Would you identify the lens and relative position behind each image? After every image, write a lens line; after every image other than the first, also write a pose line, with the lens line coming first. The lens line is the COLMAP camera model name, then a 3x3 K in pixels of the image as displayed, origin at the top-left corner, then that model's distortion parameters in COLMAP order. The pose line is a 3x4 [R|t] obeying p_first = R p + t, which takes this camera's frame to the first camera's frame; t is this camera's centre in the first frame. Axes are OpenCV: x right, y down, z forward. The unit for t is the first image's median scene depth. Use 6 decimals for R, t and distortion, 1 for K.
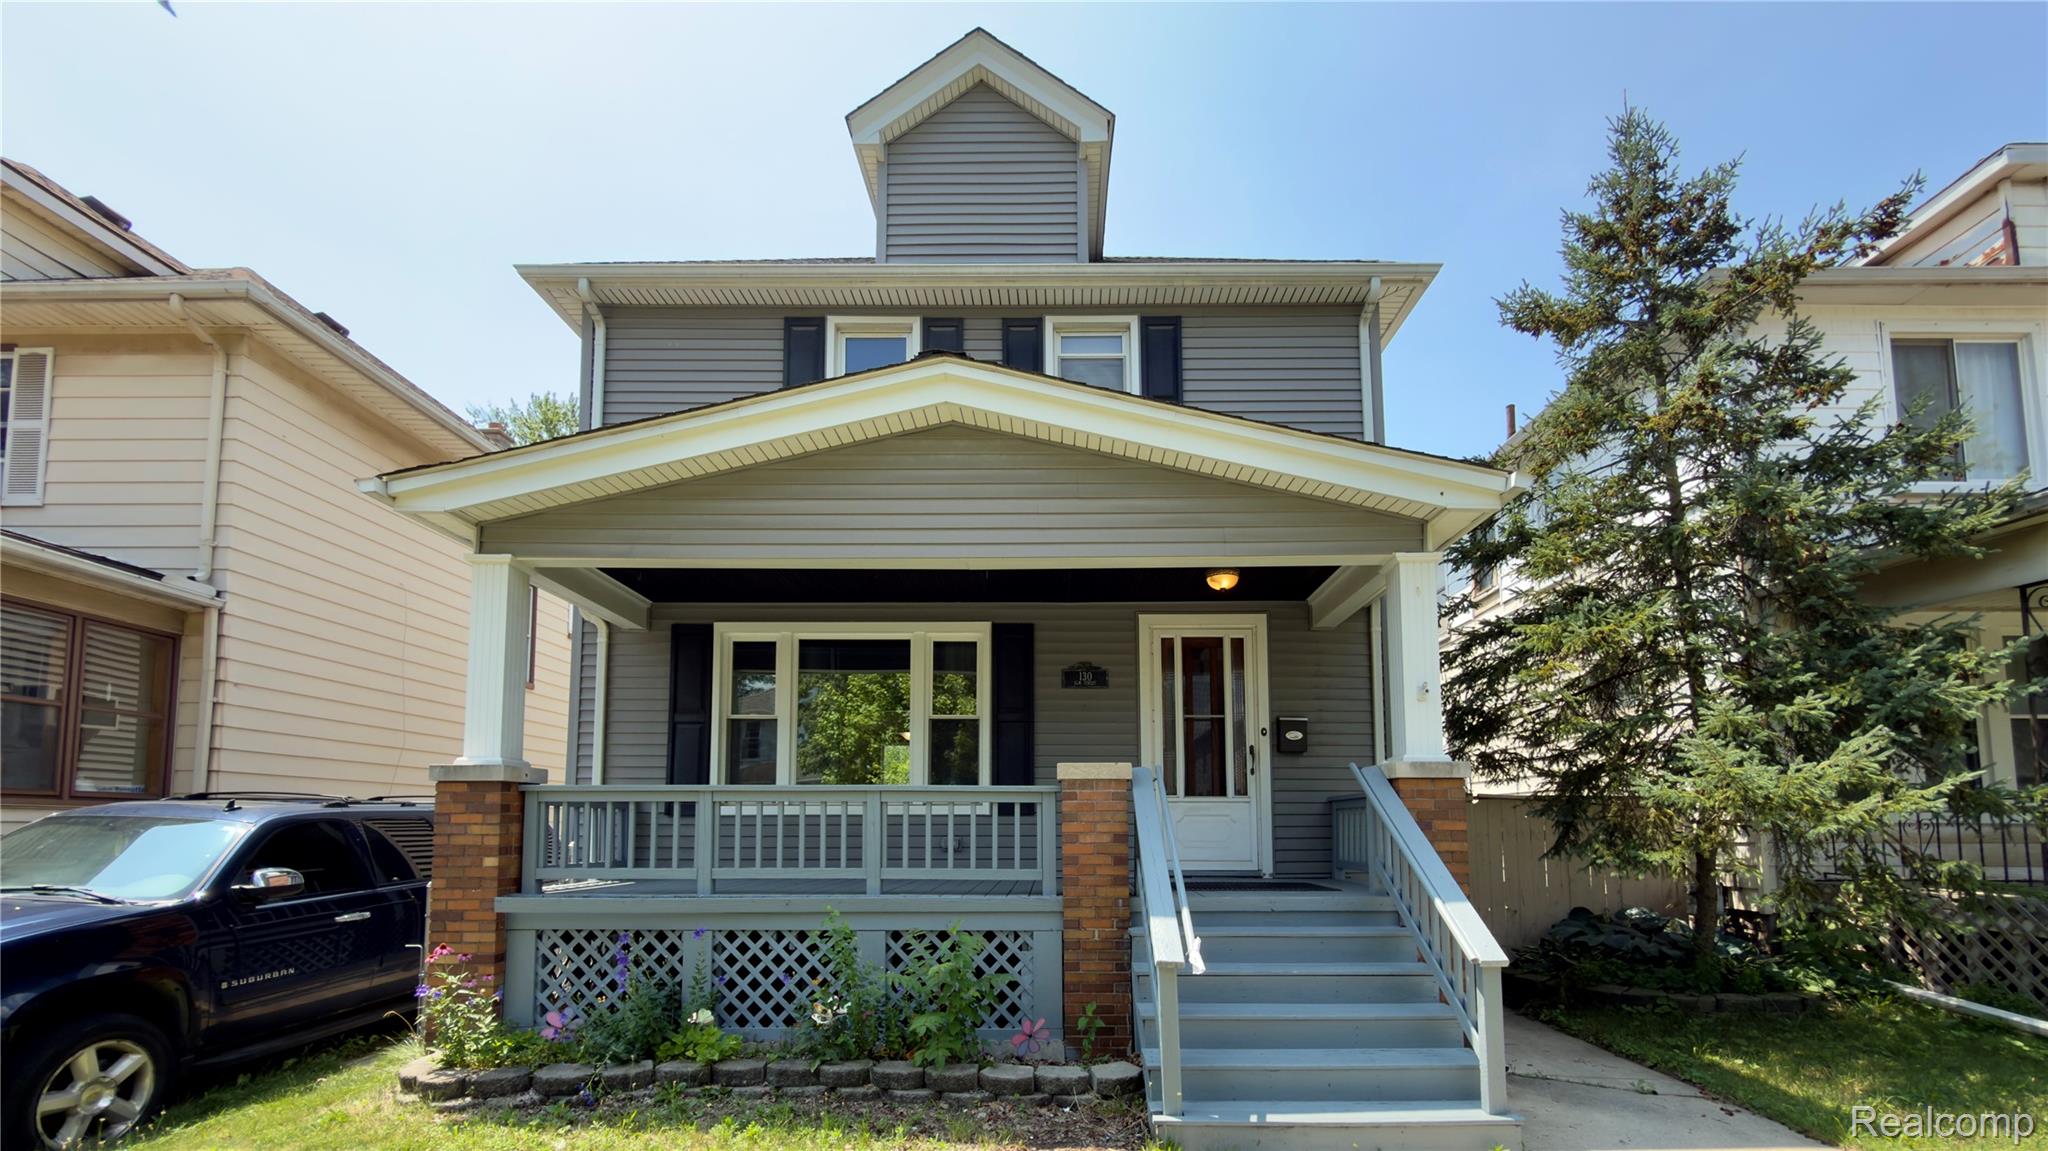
lens RADIAL K [[842.3, 0, 1025.3], [0, 842.3, 753.1], [0, 0, 1]] dist [-0.000986, 0.000294]
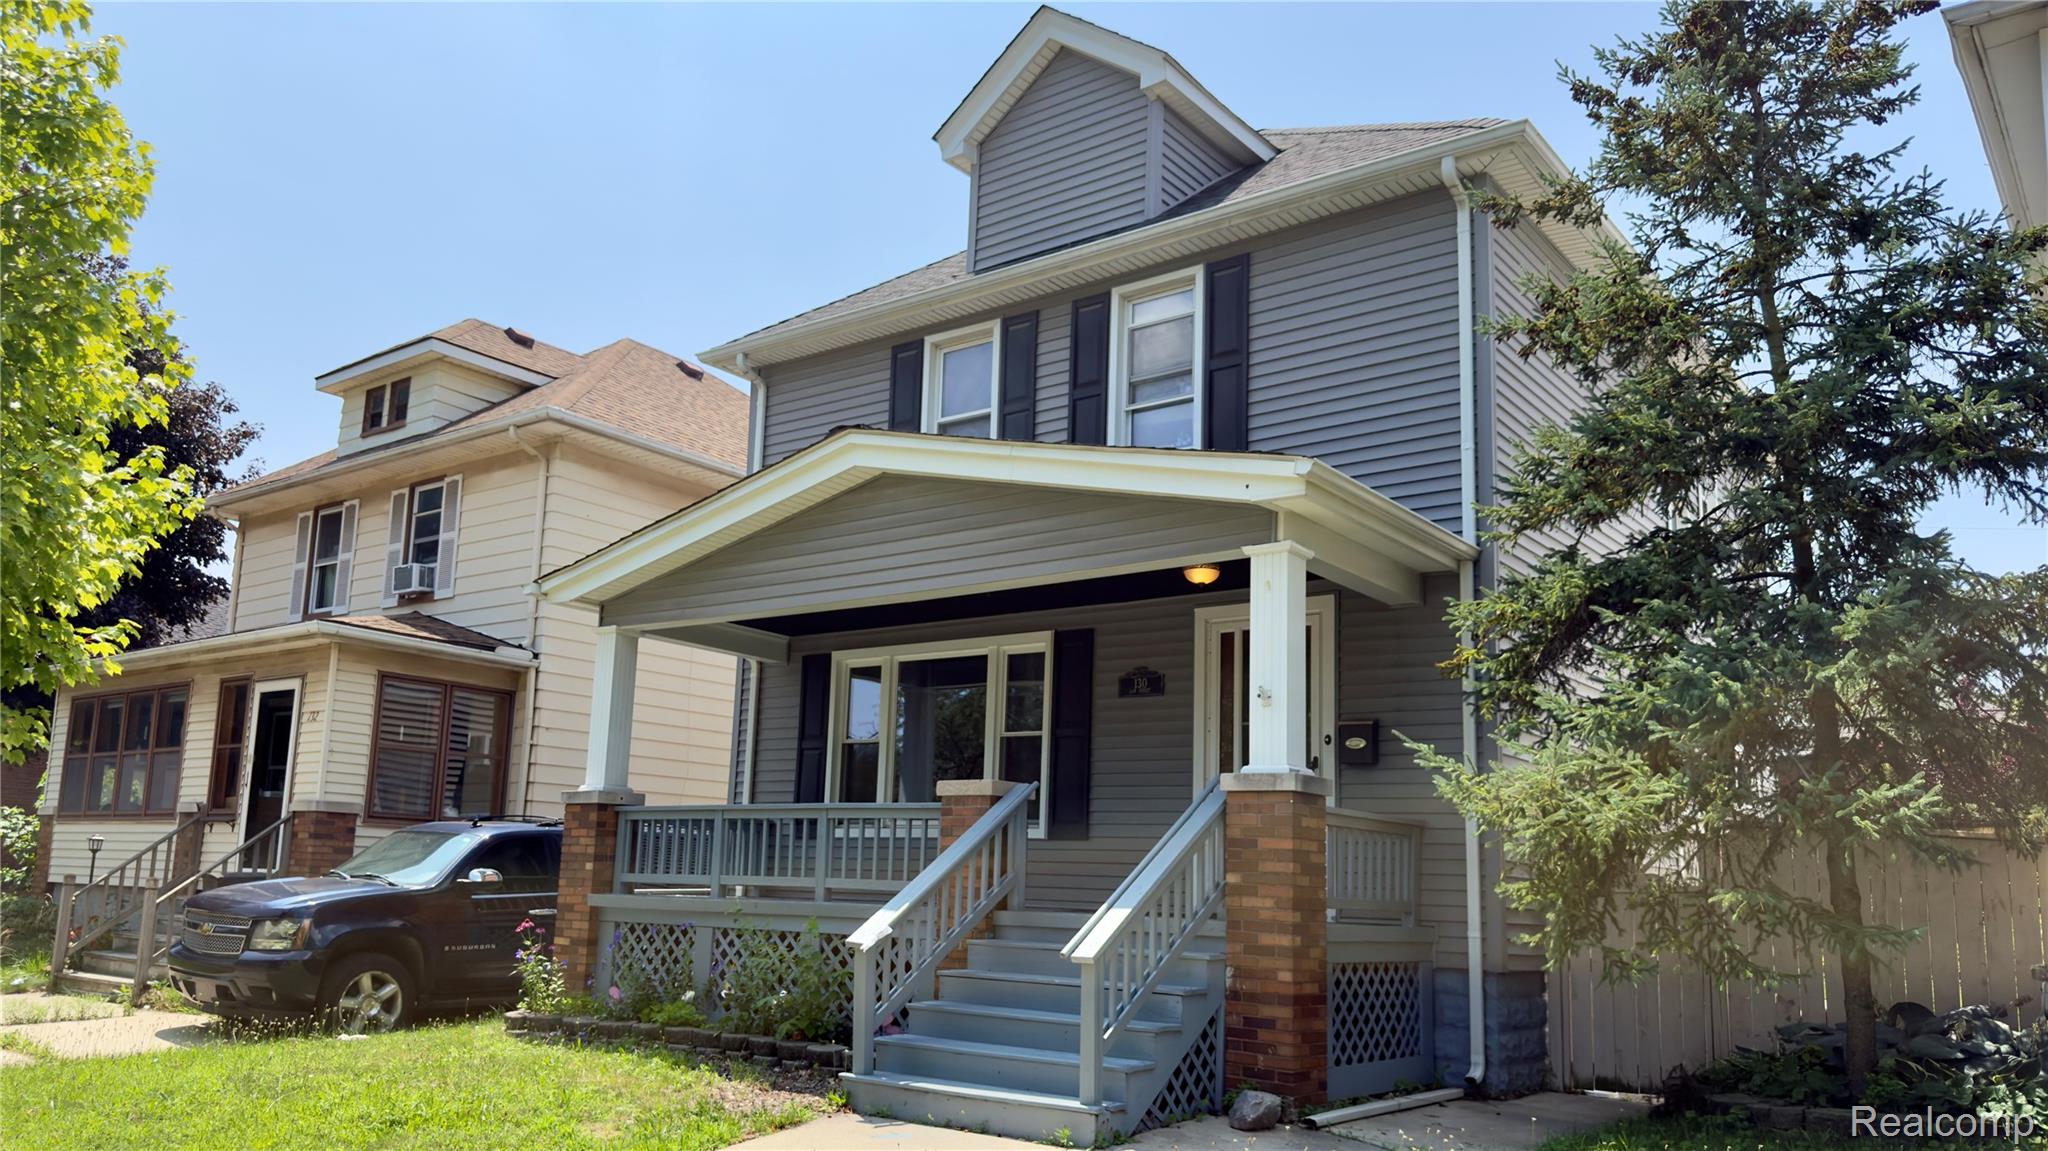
lens RADIAL K [[1379.5, 0, 955.7], [0, 1379.5, 643.6], [0, 0, 1]] dist [0.184156, -0.346210]
pose [[0.804865, -0.074612, -0.588750, 0.789908], [0.017945, 0.994671, -0.101522, 0.012330], [0.593187, 0.071146, 0.801915, -0.295202]]
